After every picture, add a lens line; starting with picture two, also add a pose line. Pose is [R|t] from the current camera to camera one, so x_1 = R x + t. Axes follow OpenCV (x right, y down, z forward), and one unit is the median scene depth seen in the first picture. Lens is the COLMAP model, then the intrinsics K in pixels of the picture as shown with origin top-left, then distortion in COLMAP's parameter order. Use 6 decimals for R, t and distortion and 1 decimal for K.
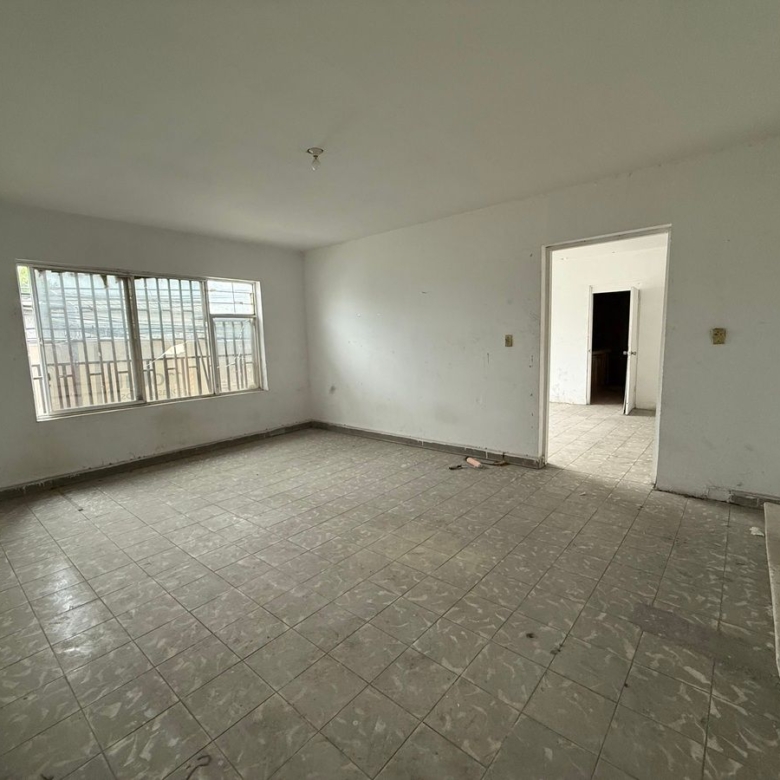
lens RADIAL K [[413.3, 0, 386.4], [0, 413.3, 390.1], [0, 0, 1]] dist [-0.000036, 0.000413]
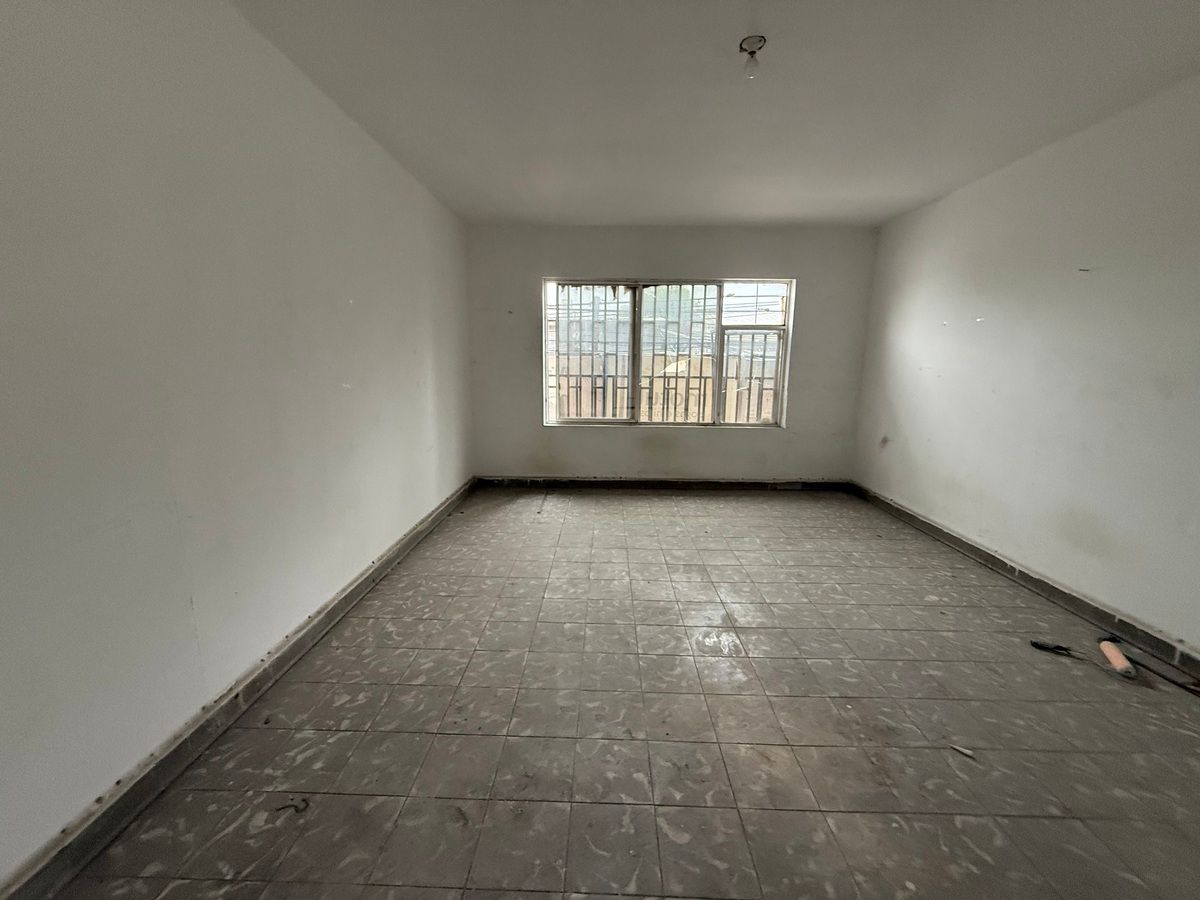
lens RADIAL K [[475.6, 0, 596.7], [0, 475.6, 450.8], [0, 0, 1]] dist [0.000629, 0.000019]
pose [[0.635823, 0.179331, -0.750713, 0.200990], [-0.126671, 0.983691, 0.127699, -0.034834], [0.761369, 0.013900, 0.648169, 0.249338]]
